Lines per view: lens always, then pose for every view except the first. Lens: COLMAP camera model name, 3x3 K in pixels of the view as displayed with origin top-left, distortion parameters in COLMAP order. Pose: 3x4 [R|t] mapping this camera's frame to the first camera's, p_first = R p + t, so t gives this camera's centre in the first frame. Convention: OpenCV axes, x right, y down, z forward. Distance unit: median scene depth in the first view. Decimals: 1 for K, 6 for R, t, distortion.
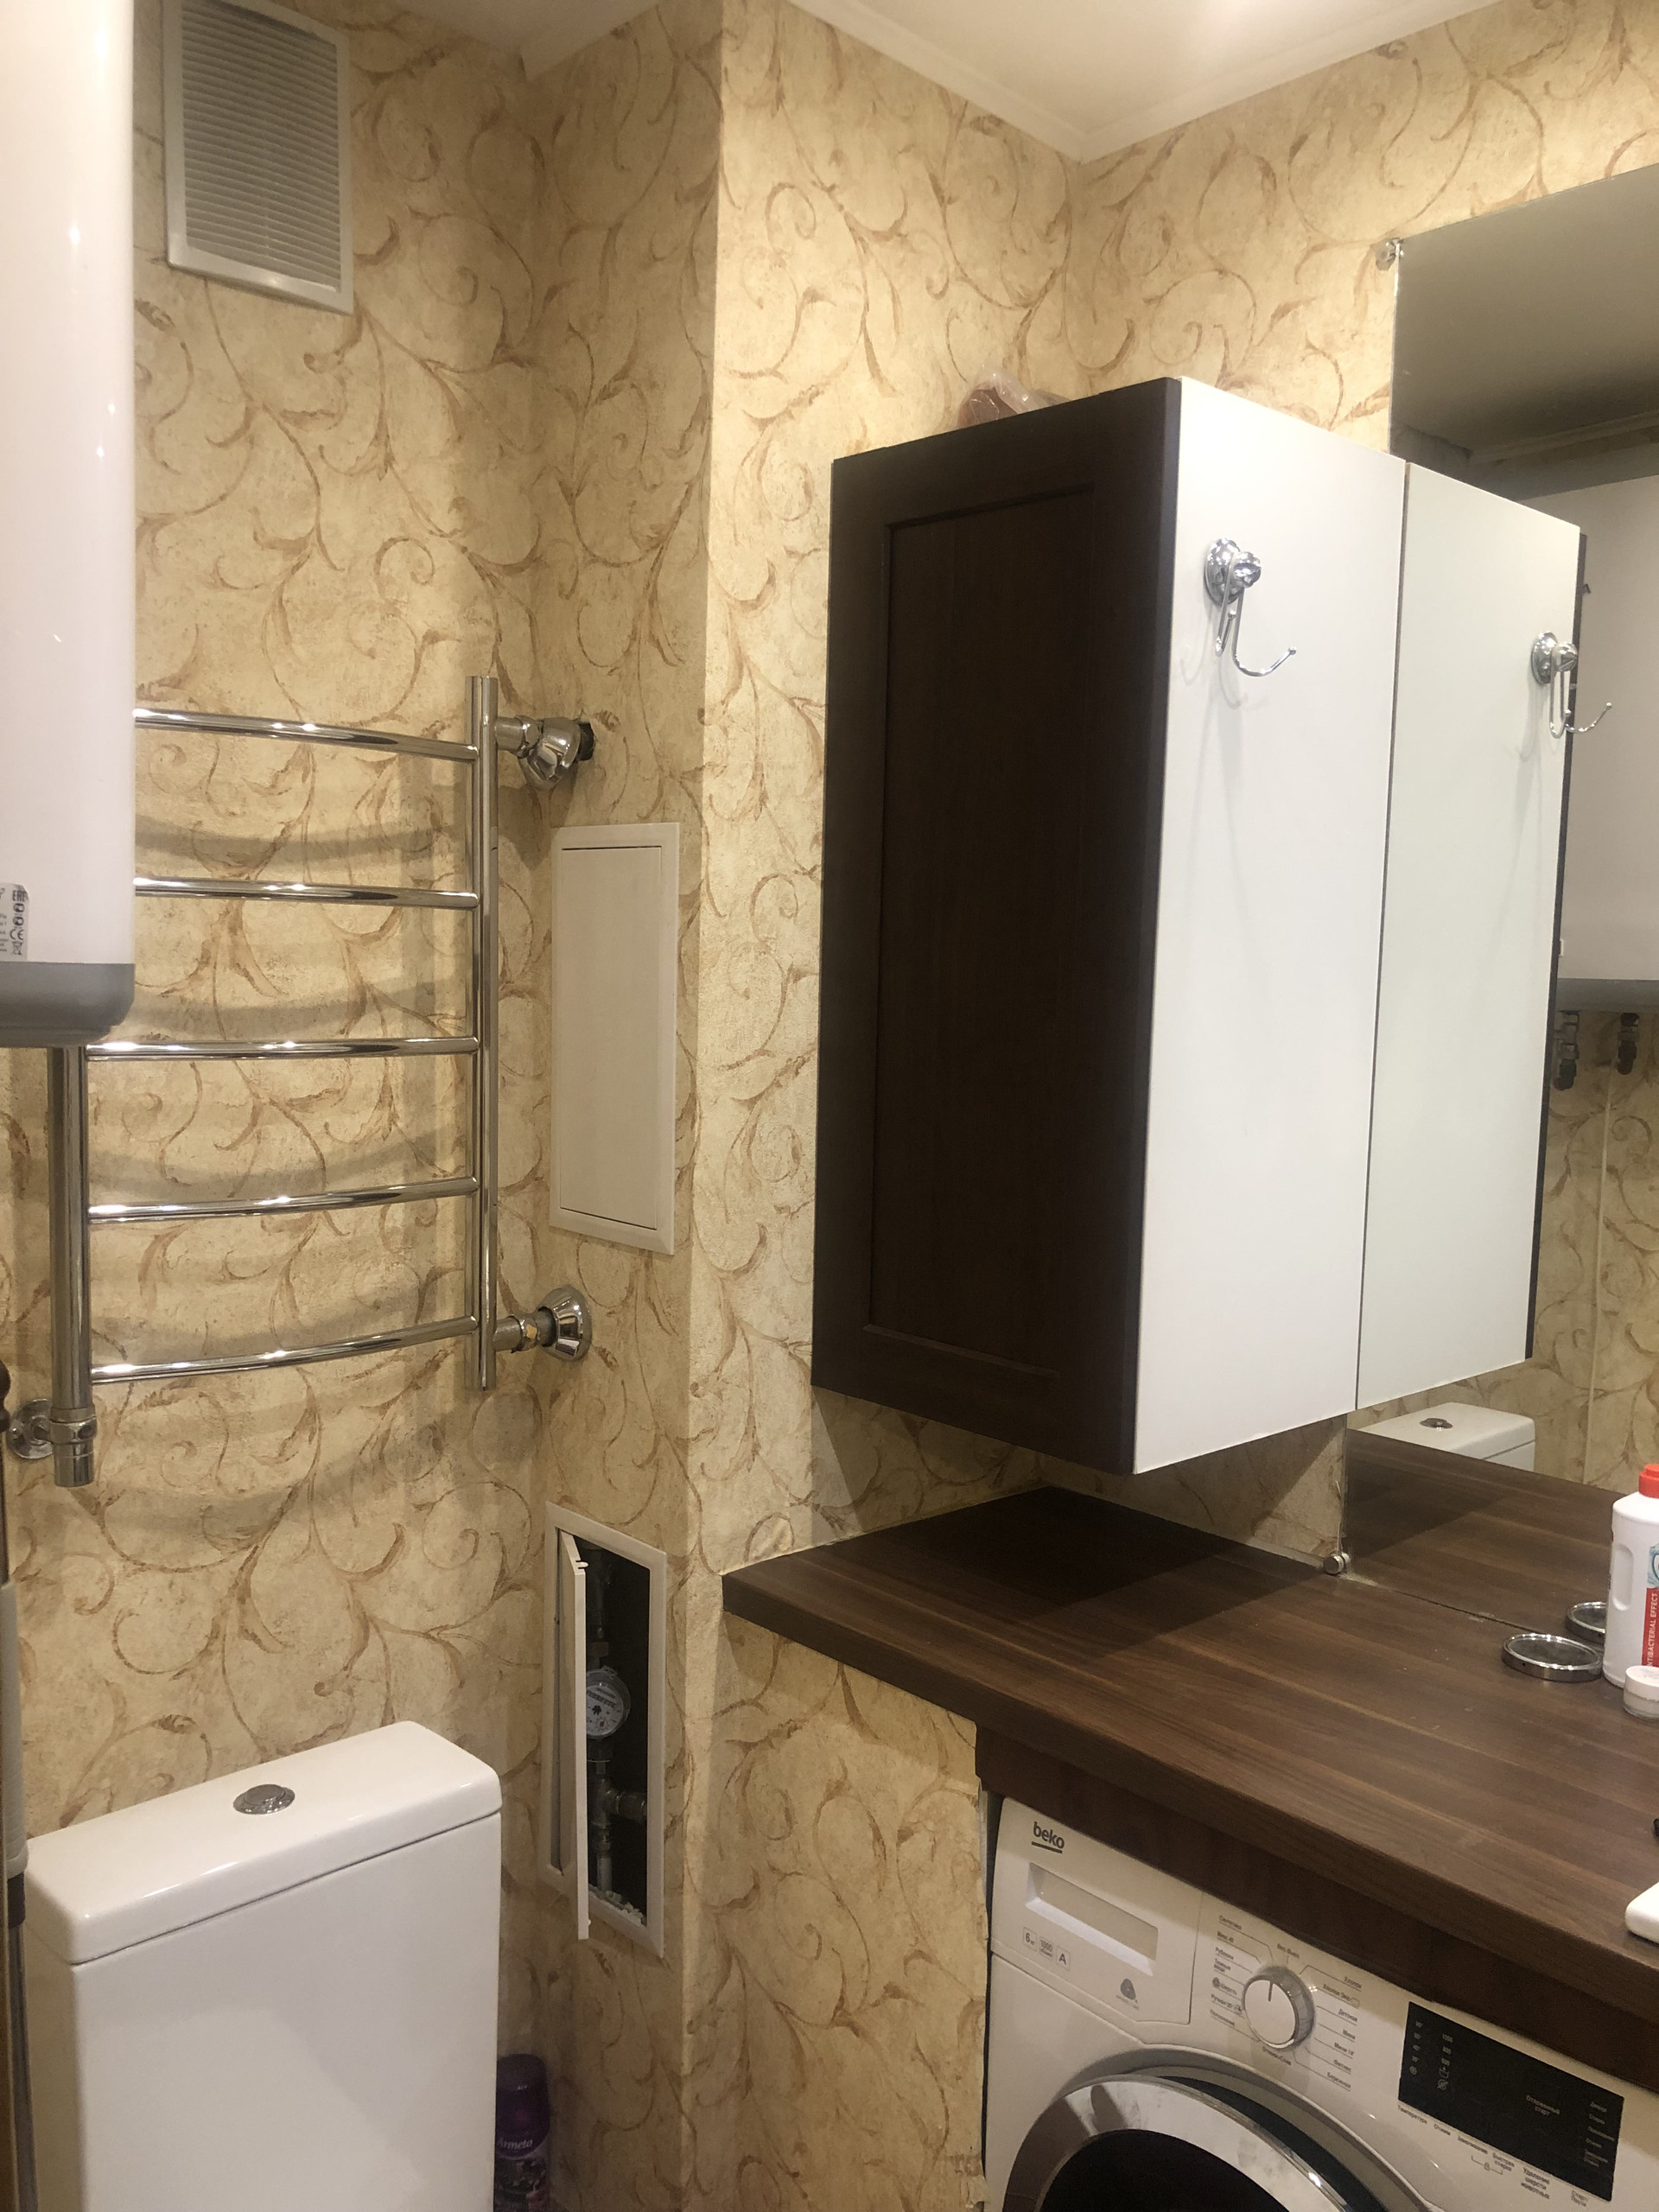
lens RADIAL K [[1817.9, 0, 821.4], [0, 1817.9, 1105.9], [0, 0, 1]] dist [0.034191, -0.042452]
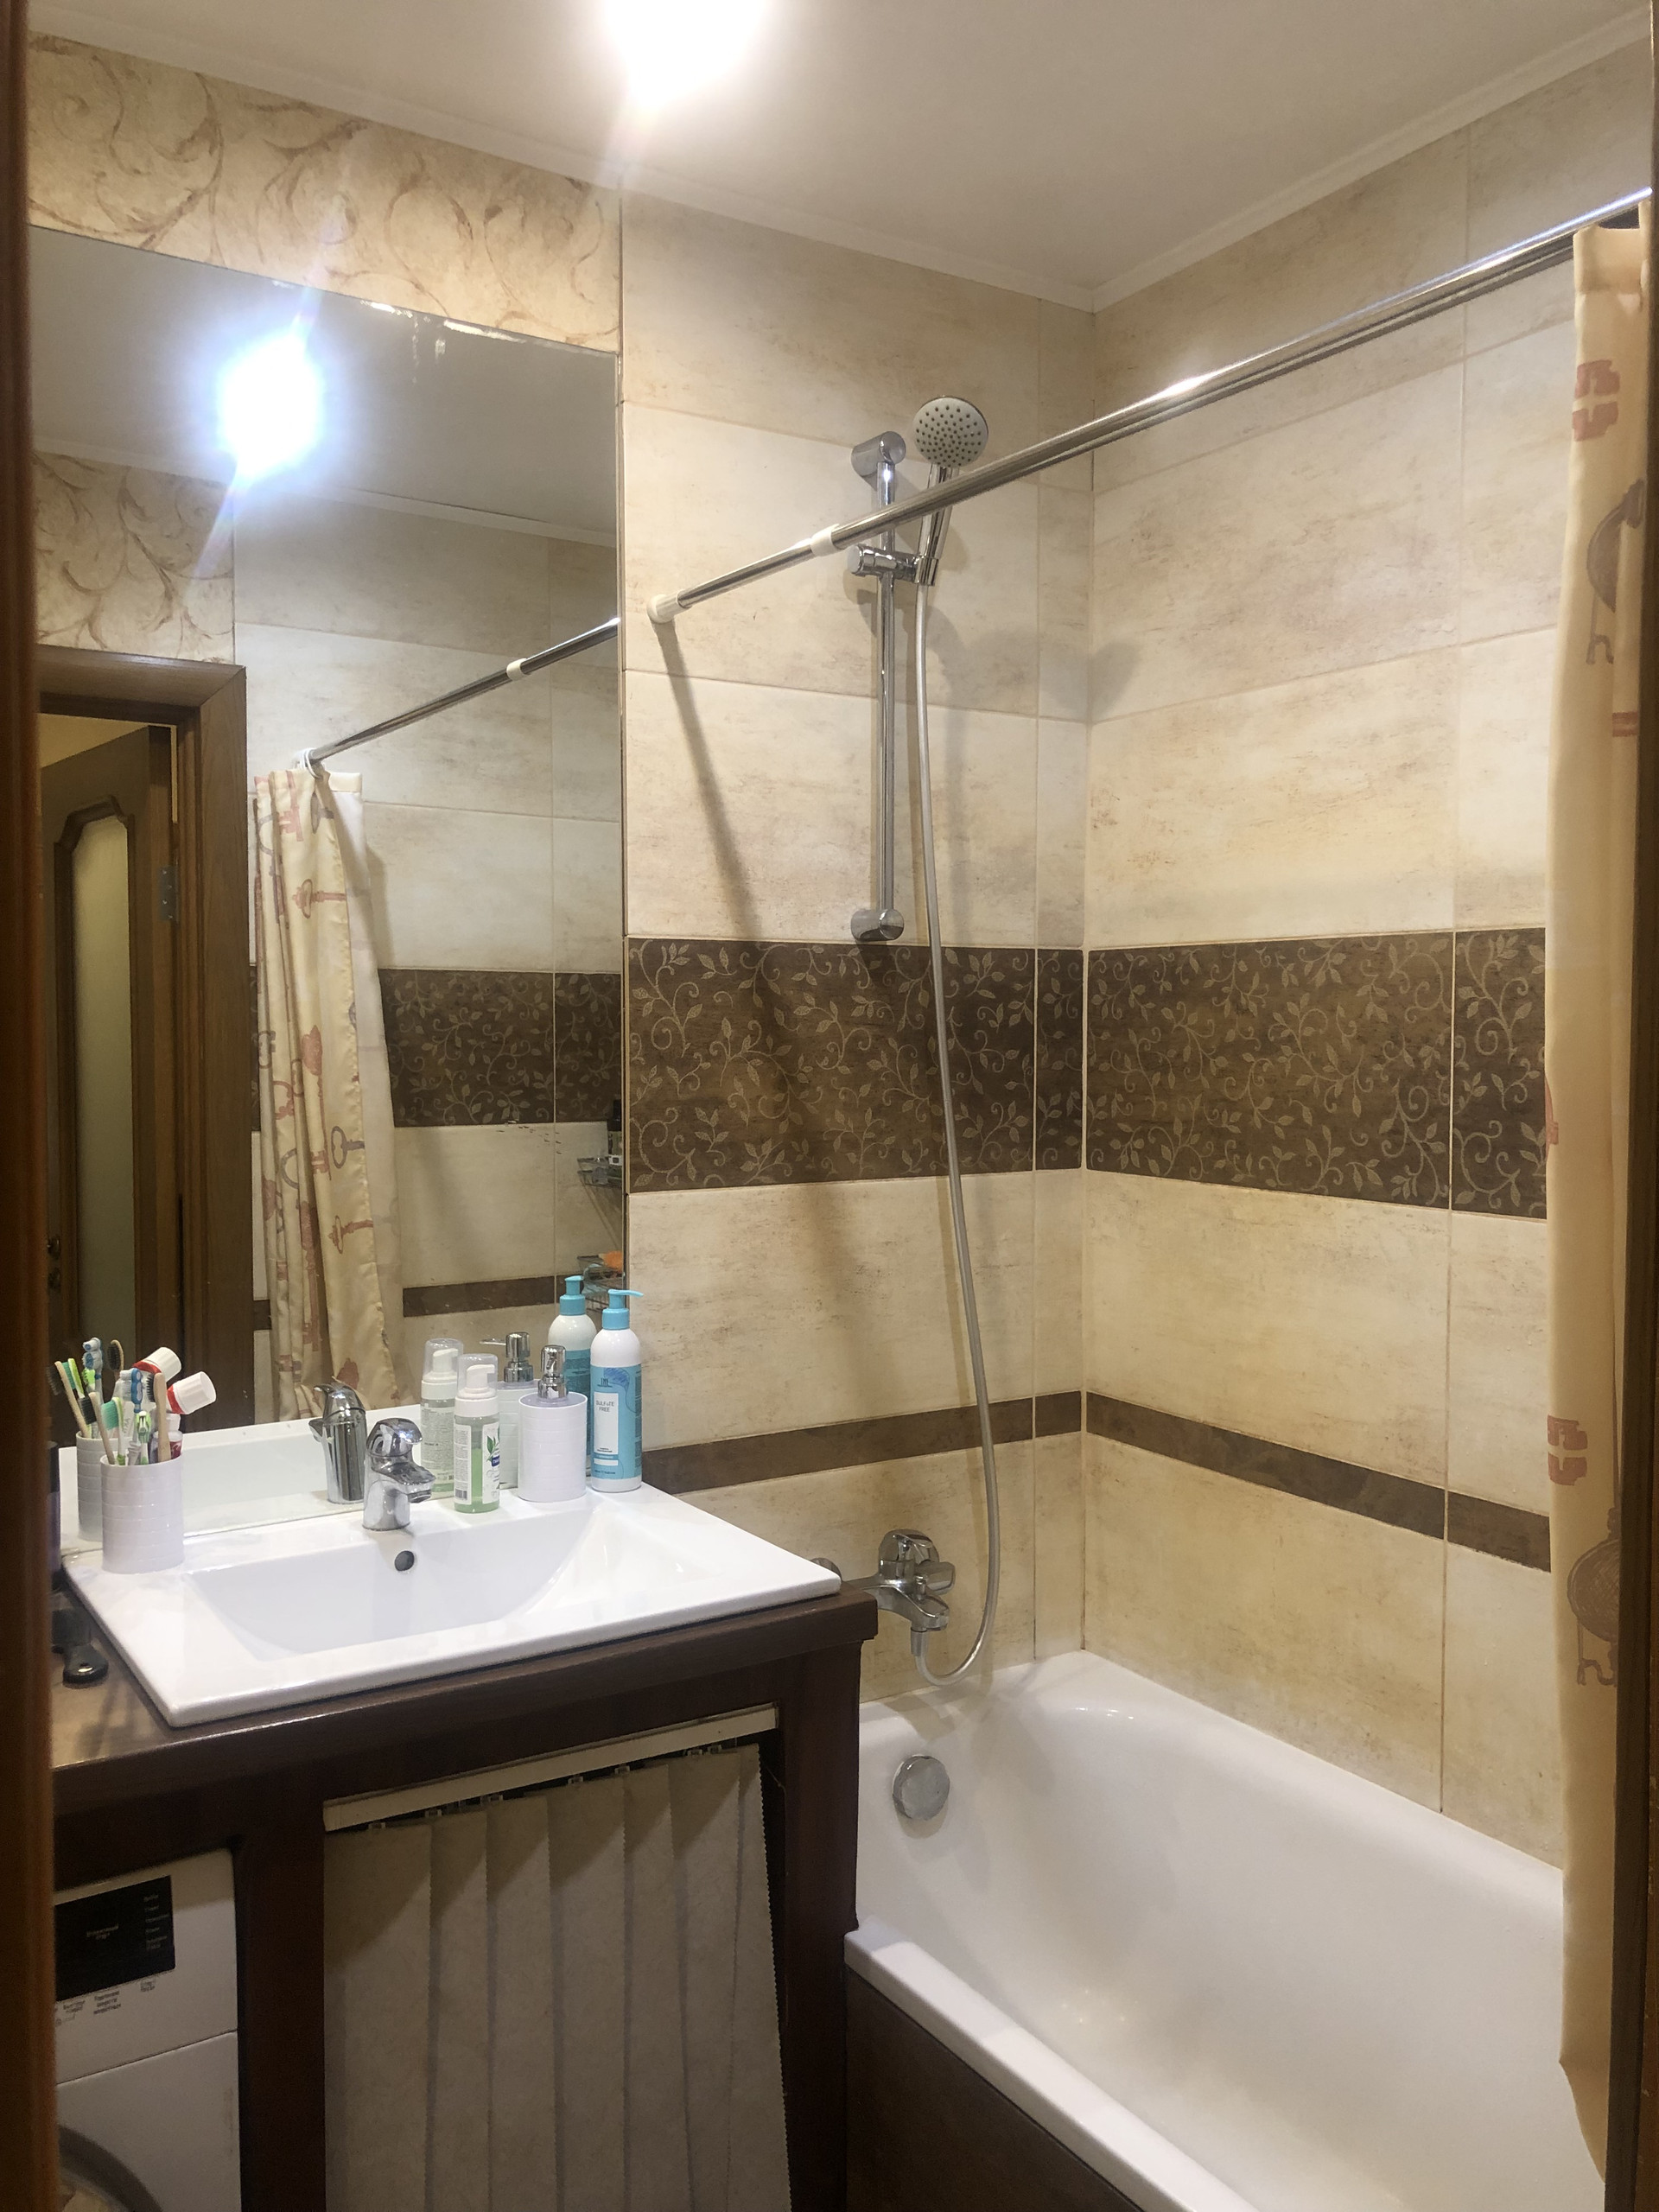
lens RADIAL K [[1817.9, 0, 826.2], [0, 1817.9, 1115.5], [0, 0, 1]] dist [0.034191, -0.042452]
pose [[0.225949, -0.070167, 0.971609, -0.380953], [0.086436, 0.994912, 0.051750, 0.024099], [-0.970297, 0.072289, 0.230864, 0.195736]]
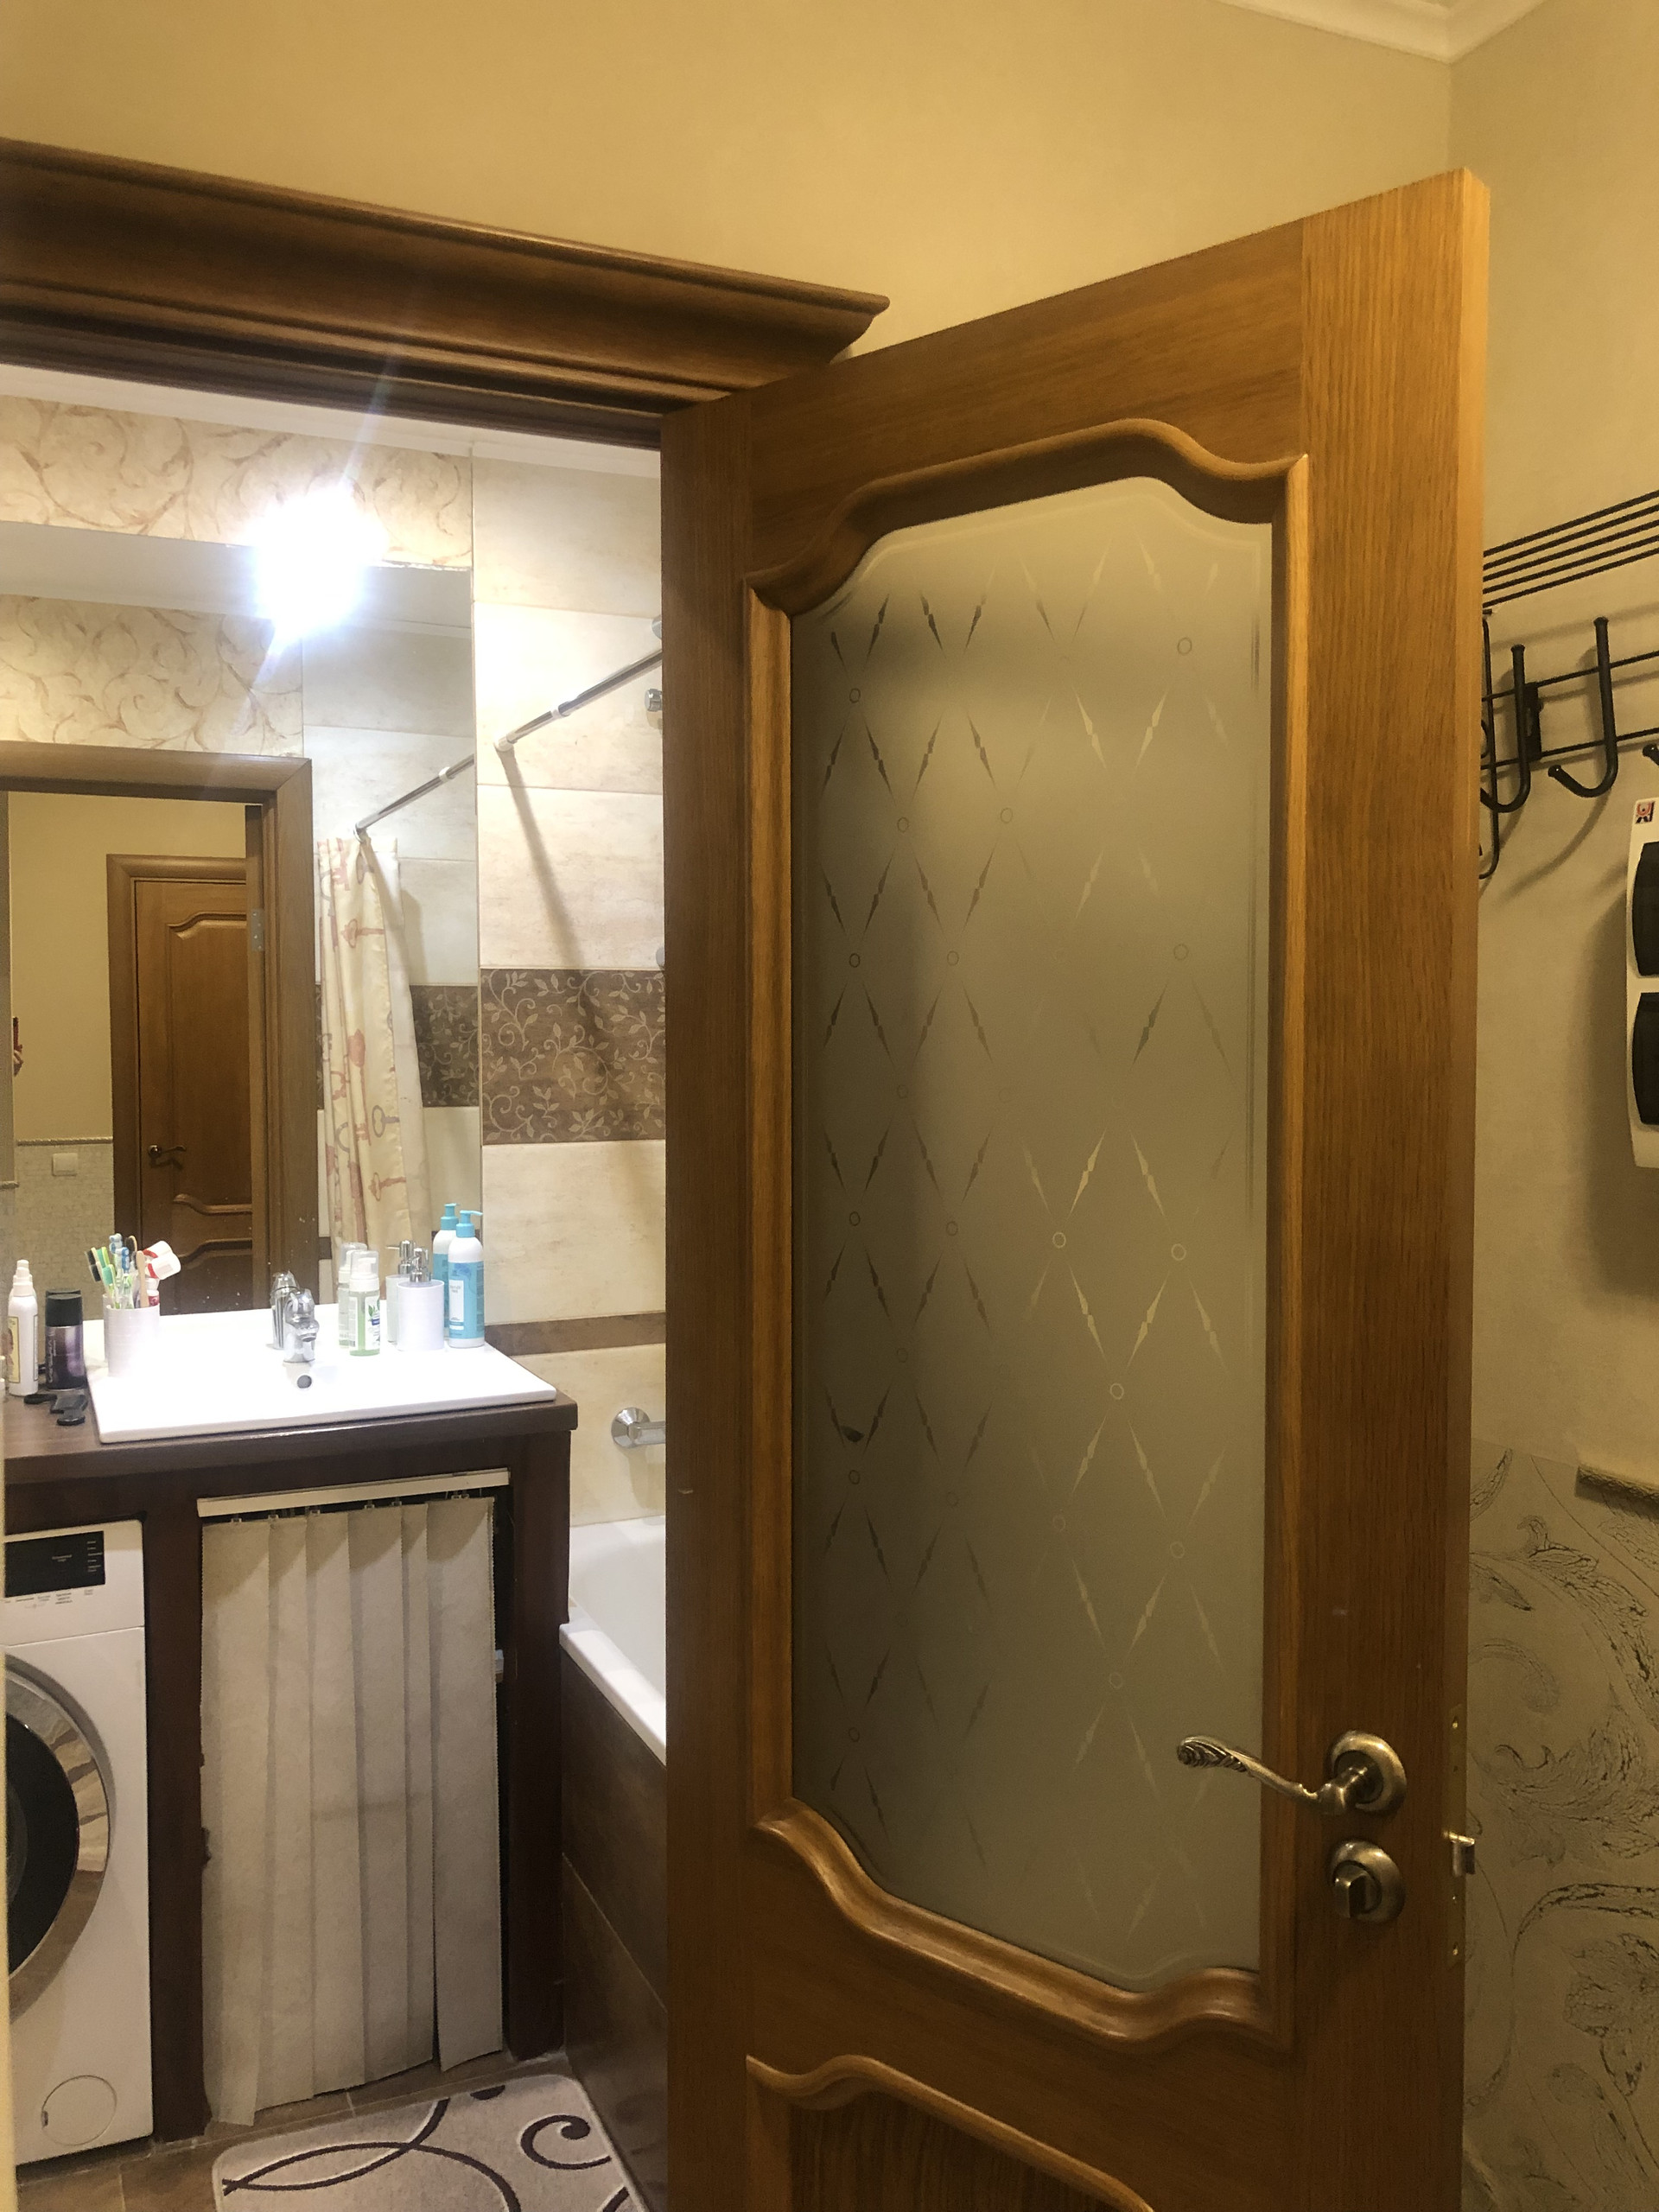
lens RADIAL K [[1817.9, 0, 809.9], [0, 1817.9, 1112.0], [0, 0, 1]] dist [0.034191, -0.042452]
pose [[0.368711, -0.067807, 0.927068, -0.732200], [0.089646, 0.995281, 0.037142, 0.057150], [-0.925211, 0.069413, 0.373049, -0.324783]]
